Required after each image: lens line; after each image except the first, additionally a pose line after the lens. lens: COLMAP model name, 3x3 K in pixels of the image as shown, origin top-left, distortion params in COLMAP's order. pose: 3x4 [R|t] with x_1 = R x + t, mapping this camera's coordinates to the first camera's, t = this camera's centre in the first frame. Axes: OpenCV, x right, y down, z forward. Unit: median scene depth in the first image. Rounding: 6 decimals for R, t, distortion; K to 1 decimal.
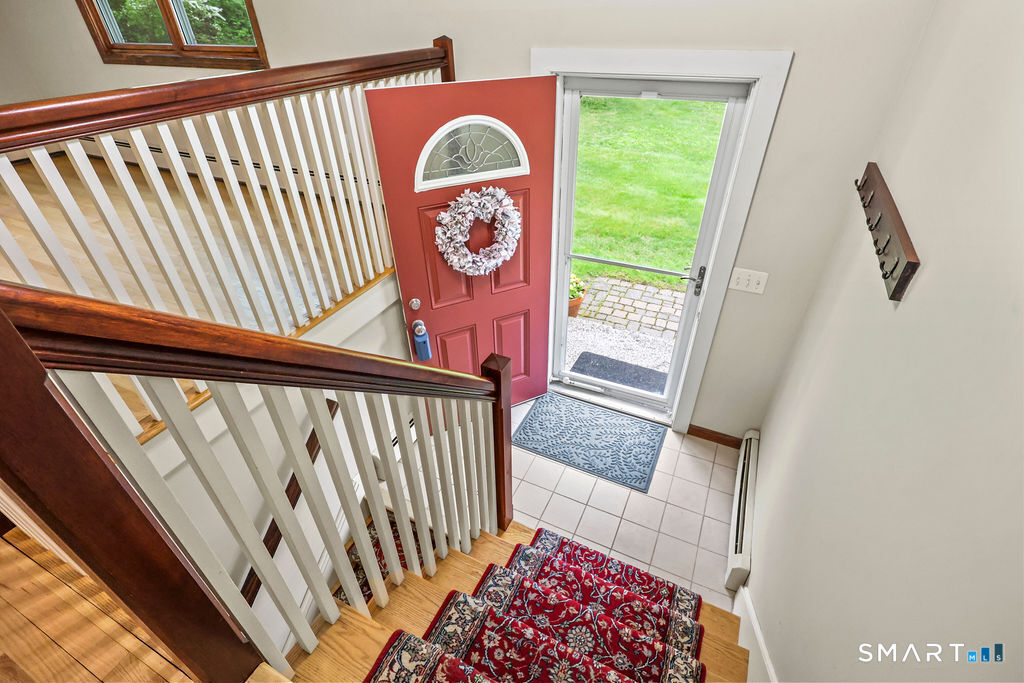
lens RADIAL K [[474.5, 0, 509.9], [0, 474.5, 341.9], [0, 0, 1]] dist [0.002383, 0.000443]
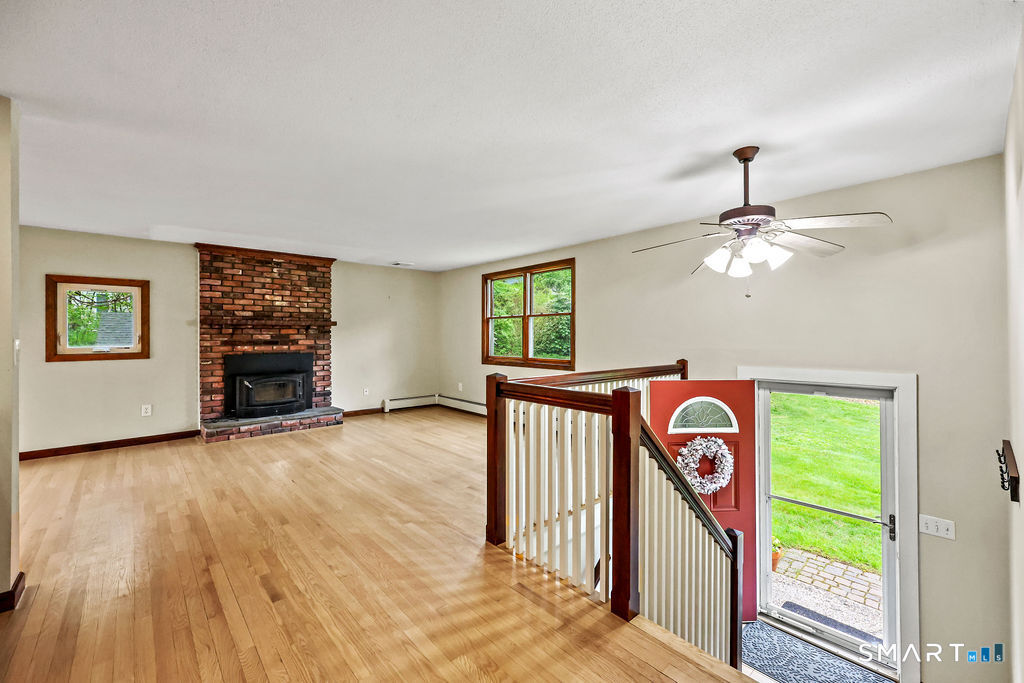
lens RADIAL K [[412.8, 0, 514.6], [0, 412.8, 337.2], [0, 0, 1]] dist [0.003408, 0.000355]
pose [[0.928696, 0.015581, -0.370514, -0.147338], [-0.226632, 0.814679, -0.533795, 0.297943], [0.293533, 0.579703, 0.760120, -0.470383]]
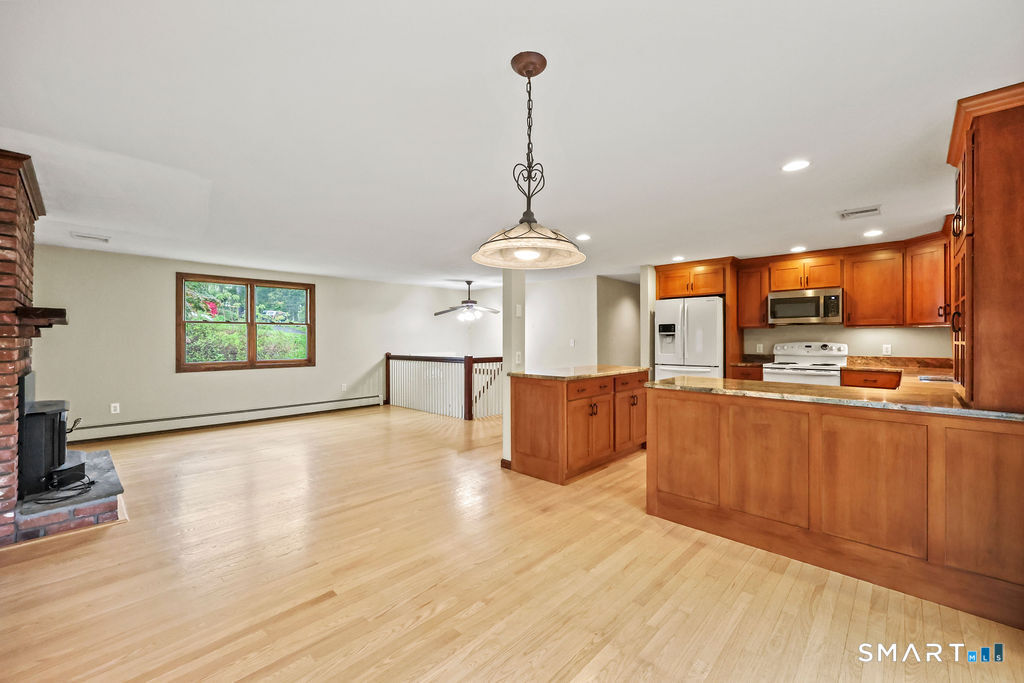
lens RADIAL K [[412.8, 0, 513.8], [0, 412.8, 338.6], [0, 0, 1]] dist [0.003408, 0.000355]
pose [[0.308607, 0.013344, 0.951096, -2.715721], [0.551782, 0.811956, -0.190432, 0.416706], [-0.774790, 0.583566, 0.243212, -0.590919]]
